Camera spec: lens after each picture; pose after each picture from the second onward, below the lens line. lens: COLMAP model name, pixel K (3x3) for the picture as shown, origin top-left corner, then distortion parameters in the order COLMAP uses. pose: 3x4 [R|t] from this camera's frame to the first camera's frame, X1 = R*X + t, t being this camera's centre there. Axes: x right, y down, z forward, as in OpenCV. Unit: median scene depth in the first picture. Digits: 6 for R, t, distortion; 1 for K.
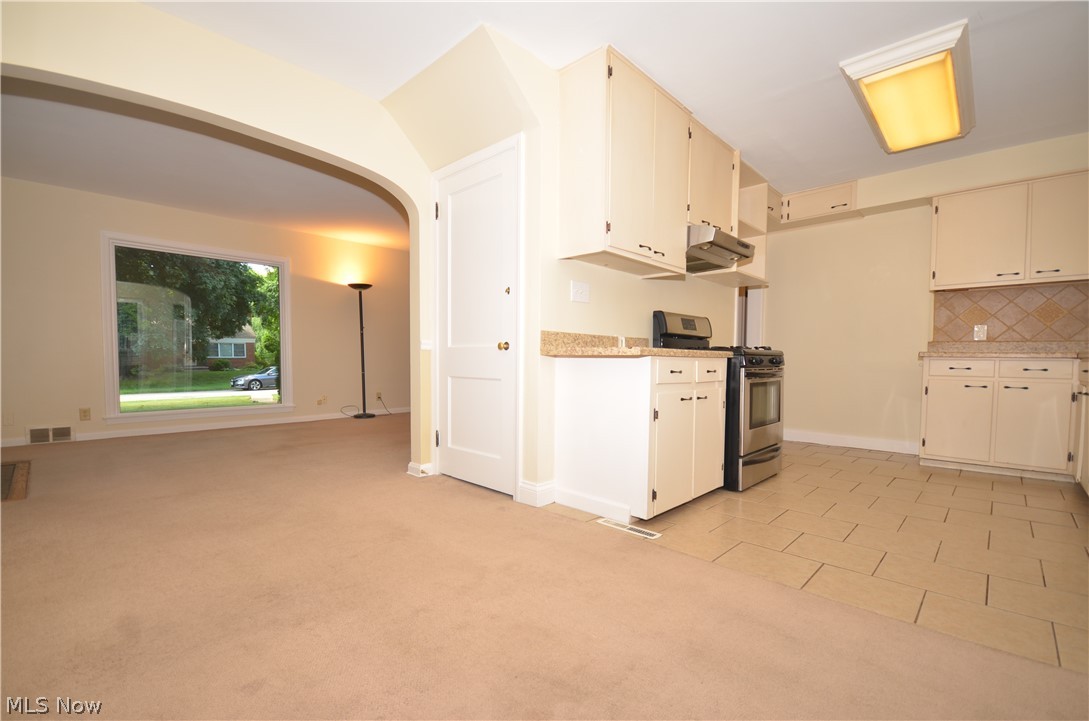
lens RADIAL K [[474.7, 0, 542.6], [0, 474.7, 377.7], [0, 0, 1]] dist [0.020444, -0.018210]
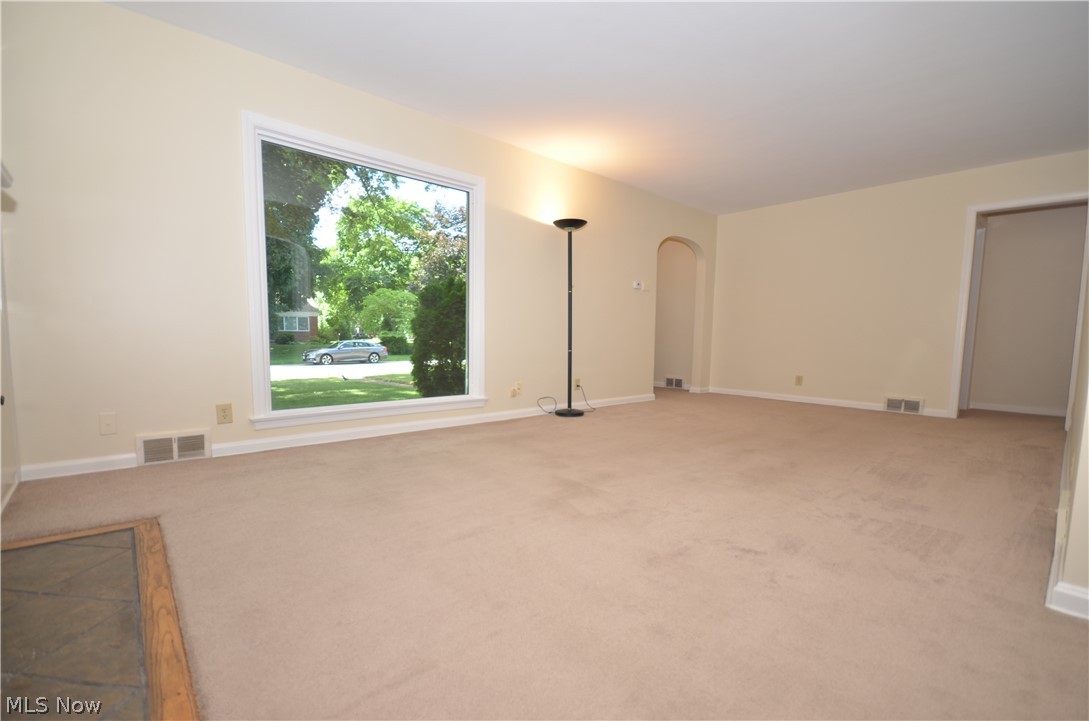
lens RADIAL K [[474.7, 0, 542.6], [0, 474.7, 377.7], [0, 0, 1]] dist [0.020444, -0.018210]
pose [[0.996333, 0.018624, -0.083511, -0.357714], [-0.014591, 0.998709, 0.048650, -0.004844], [0.084310, -0.047253, 0.995319, 0.300946]]
